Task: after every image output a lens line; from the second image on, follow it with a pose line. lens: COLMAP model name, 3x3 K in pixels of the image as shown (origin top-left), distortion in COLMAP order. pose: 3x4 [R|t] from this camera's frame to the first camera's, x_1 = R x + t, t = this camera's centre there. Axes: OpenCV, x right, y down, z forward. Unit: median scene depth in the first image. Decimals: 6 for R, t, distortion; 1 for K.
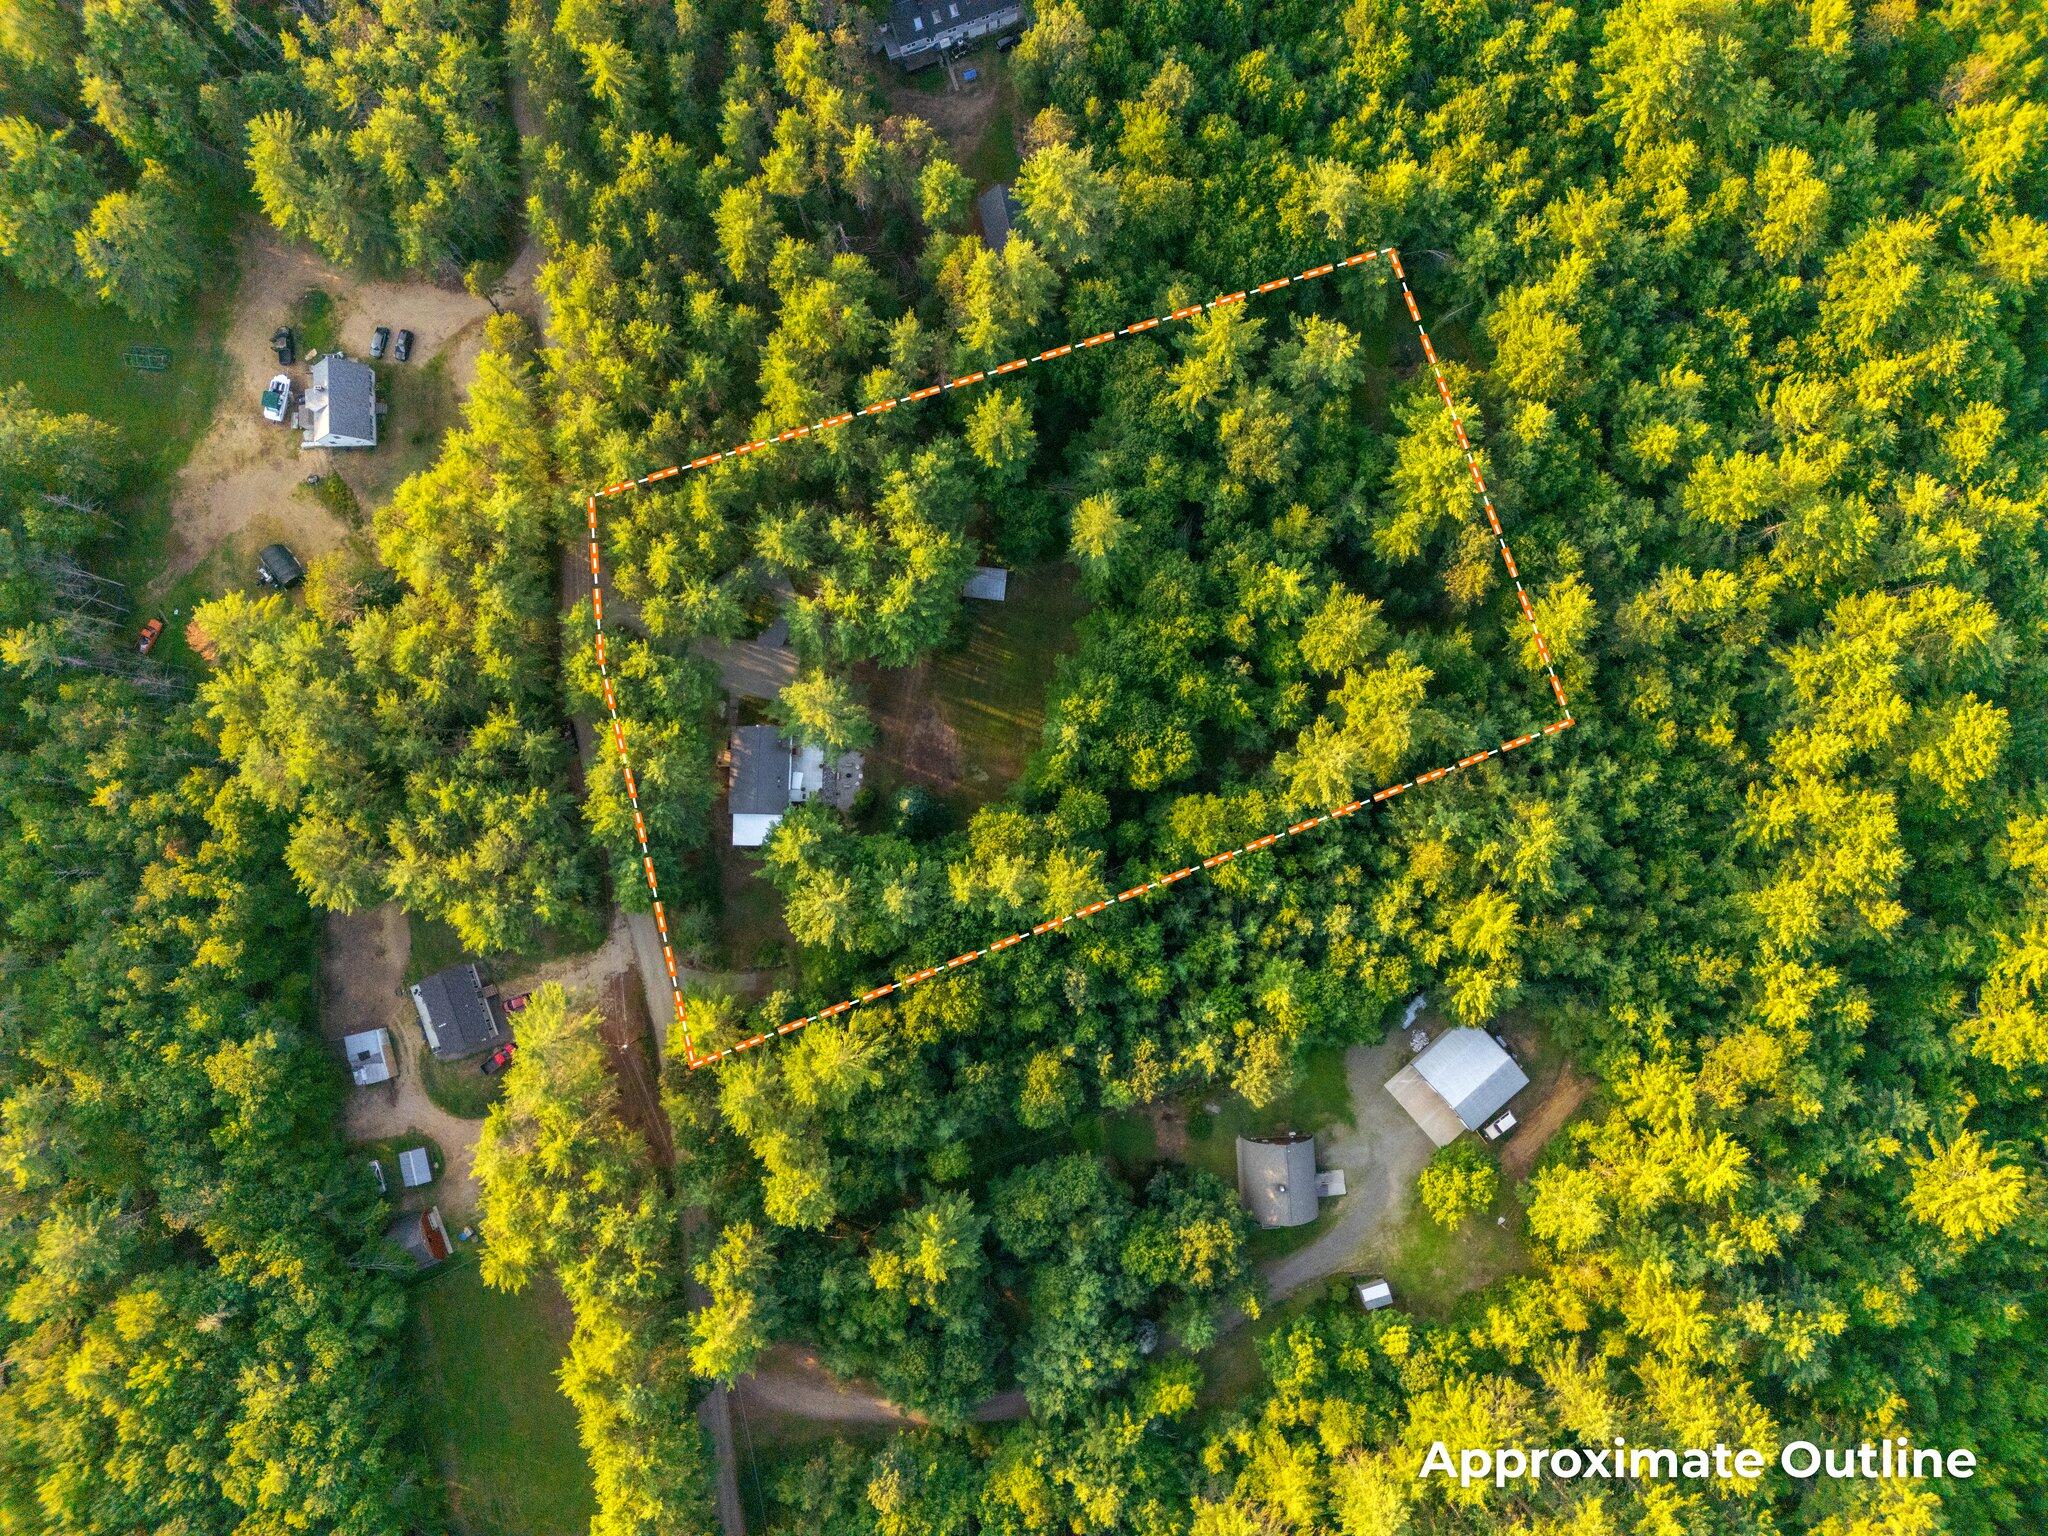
lens RADIAL K [[1434.2, 0, 1027.7], [0, 1434.2, 766.3], [0, 0, 1]] dist [0.006262, 0.000192]
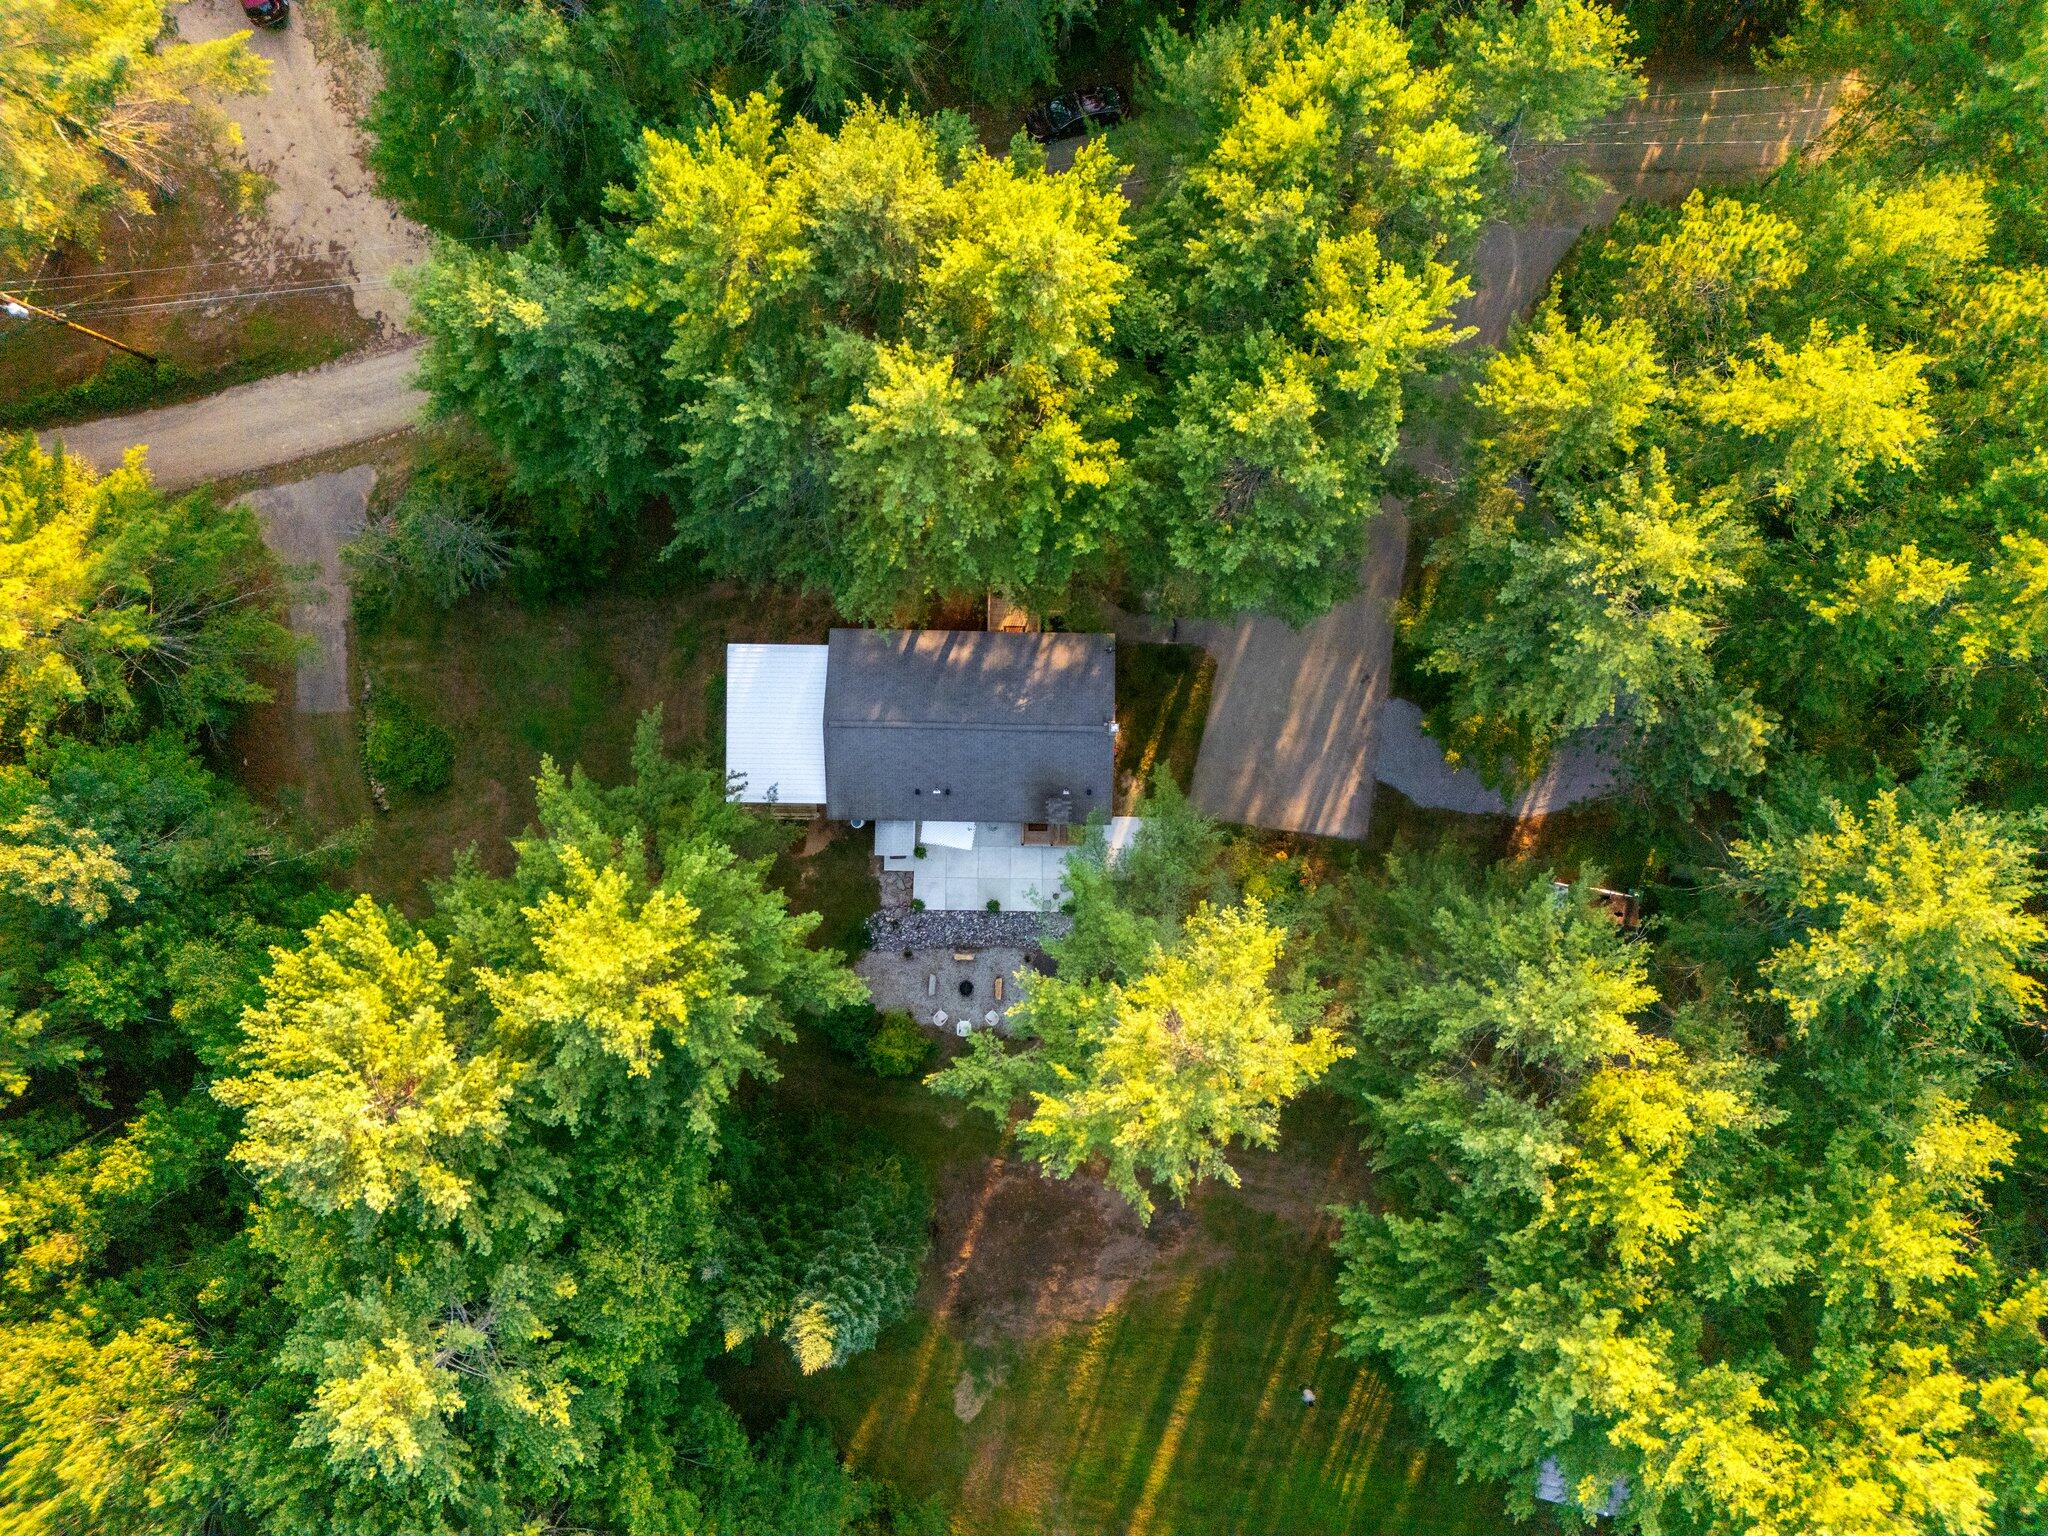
lens RADIAL K [[1434.2, 0, 1023.8], [0, 1434.2, 763.8], [0, 0, 1]] dist [0.006262, 0.000192]
pose [[0.010481, 0.999775, 0.018430, -0.201325], [-0.997648, 0.009206, 0.067918, -0.031086], [0.067733, -0.019098, 0.997521, 0.759242]]
